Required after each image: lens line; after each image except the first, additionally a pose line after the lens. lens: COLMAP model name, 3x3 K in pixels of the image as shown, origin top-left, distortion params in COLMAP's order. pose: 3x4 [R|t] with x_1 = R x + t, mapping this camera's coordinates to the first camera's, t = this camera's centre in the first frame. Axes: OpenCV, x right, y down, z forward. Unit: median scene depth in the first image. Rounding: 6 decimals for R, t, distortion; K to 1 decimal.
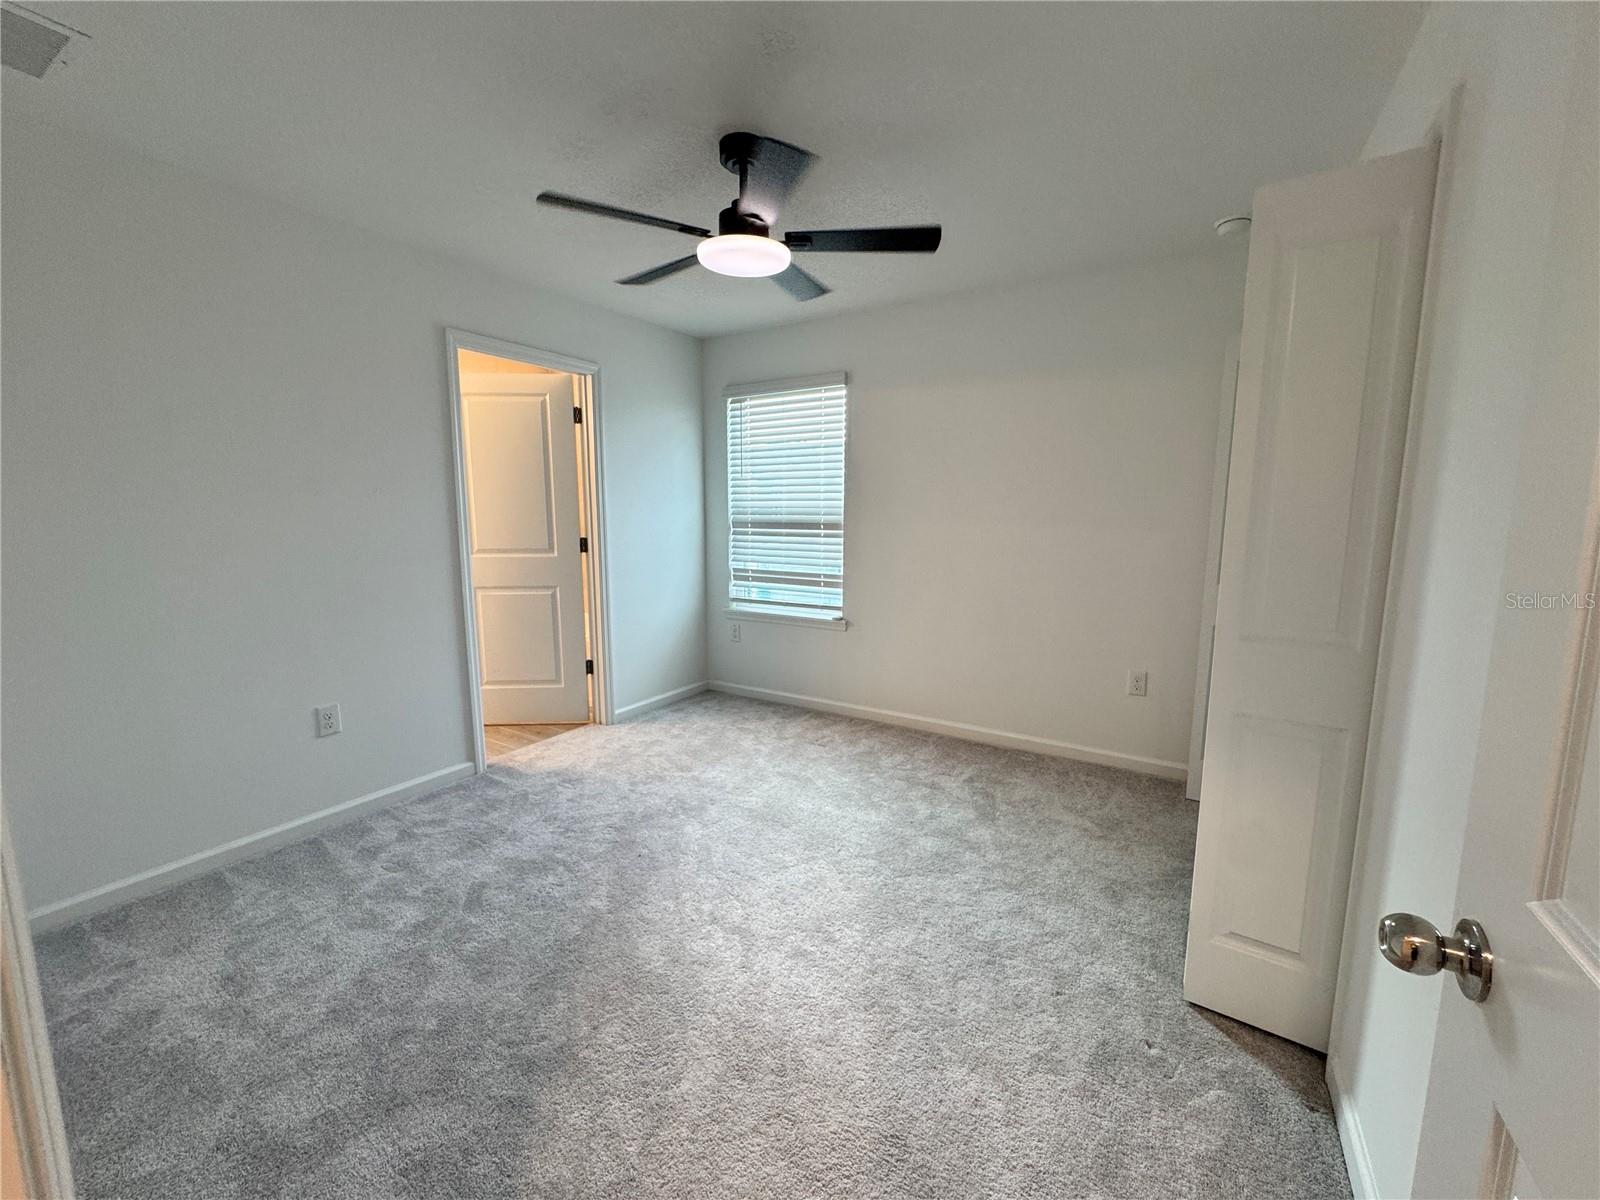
lens RADIAL K [[638.0, 0, 796.8], [0, 638.0, 596.3], [0, 0, 1]] dist [-0.007919, 0.001065]
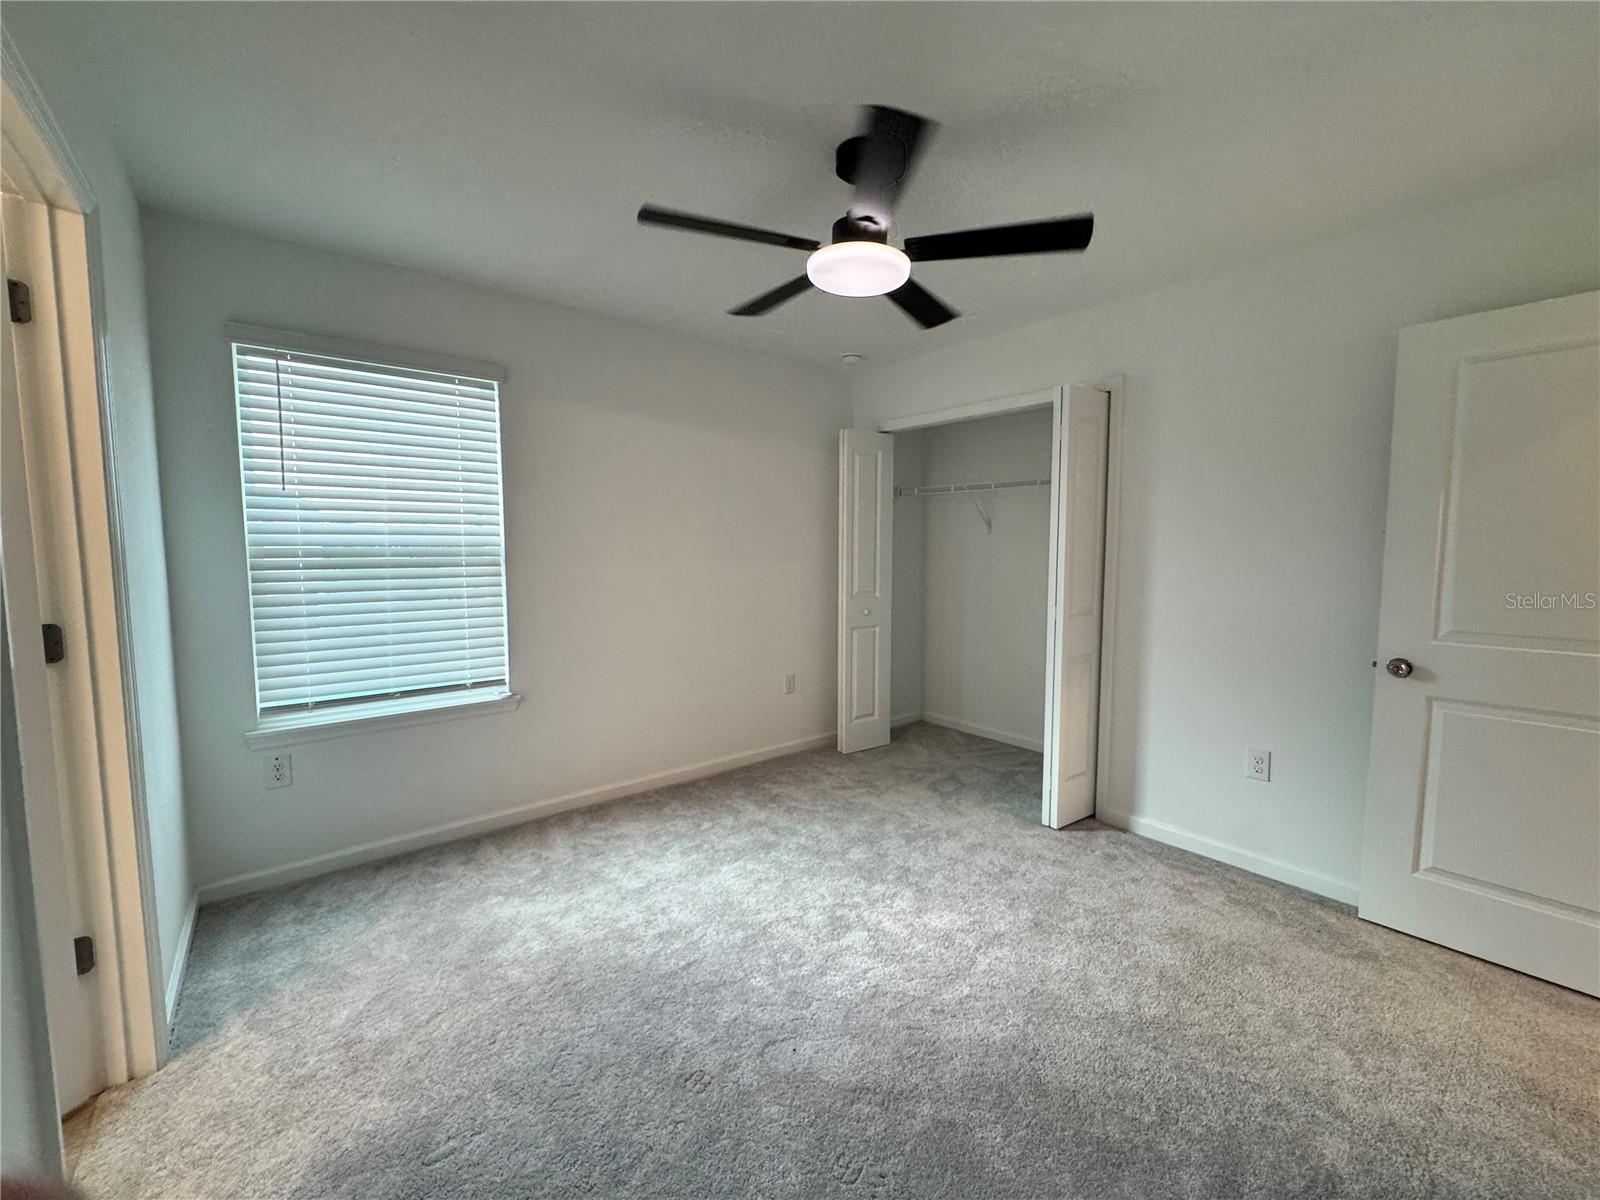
lens RADIAL K [[638.0, 0, 797.9], [0, 638.0, 599.9], [0, 0, 1]] dist [-0.007919, 0.001065]
pose [[0.327823, -0.078088, 0.941506, -0.512471], [0.130772, 0.990735, 0.036637, -0.057681], [-0.935645, 0.111112, 0.334998, 0.434118]]
